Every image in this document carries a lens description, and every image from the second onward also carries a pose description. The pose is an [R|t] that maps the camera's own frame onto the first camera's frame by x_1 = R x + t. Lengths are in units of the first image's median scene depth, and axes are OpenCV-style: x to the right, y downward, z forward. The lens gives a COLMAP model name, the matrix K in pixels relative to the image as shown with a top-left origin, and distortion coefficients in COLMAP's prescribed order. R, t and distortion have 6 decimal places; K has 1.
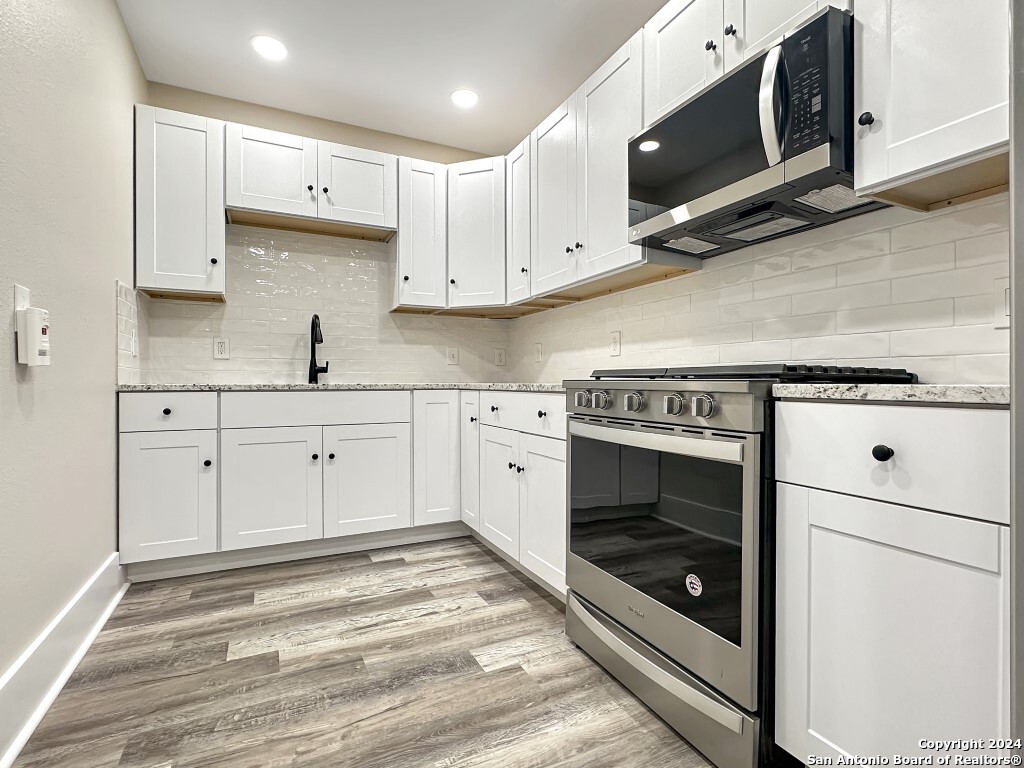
lens RADIAL K [[504.9, 0, 507.0], [0, 504.9, 382.2], [0, 0, 1]] dist [-0.002566, 0.000113]
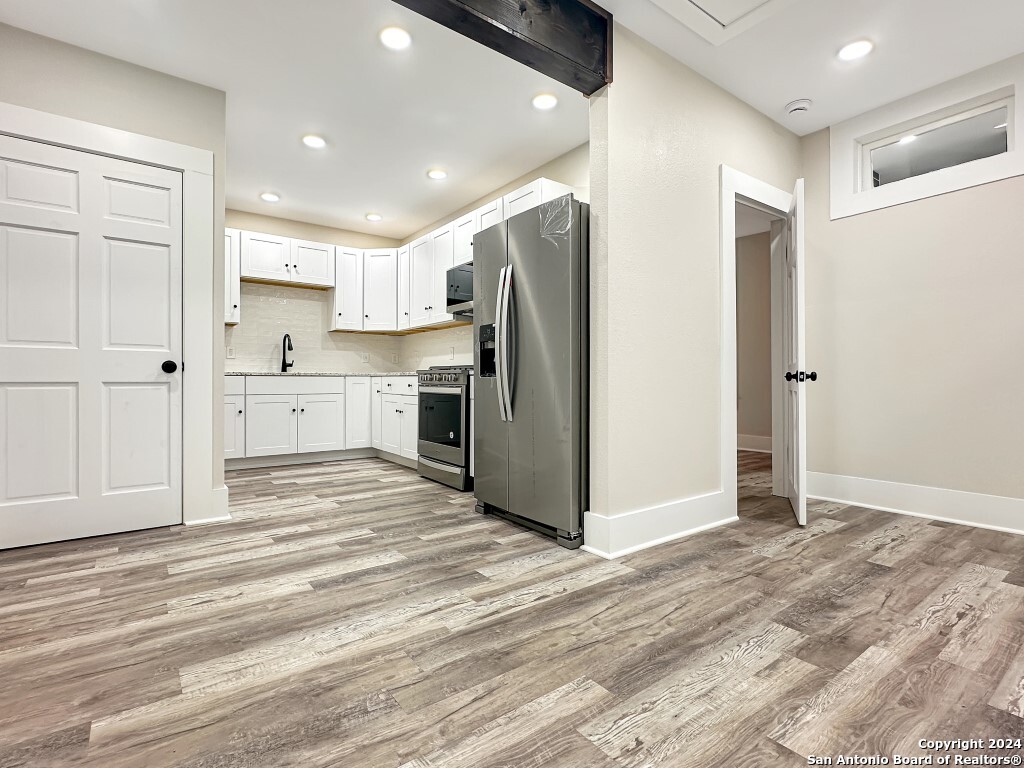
lens RADIAL K [[504.9, 0, 507.0], [0, 504.9, 382.2], [0, 0, 1]] dist [-0.002566, 0.000113]
pose [[0.982447, 0.003077, 0.186515, 0.052966], [-0.004378, 0.999969, 0.006567, 0.022128], [-0.186489, -0.007268, 0.982430, -0.945558]]
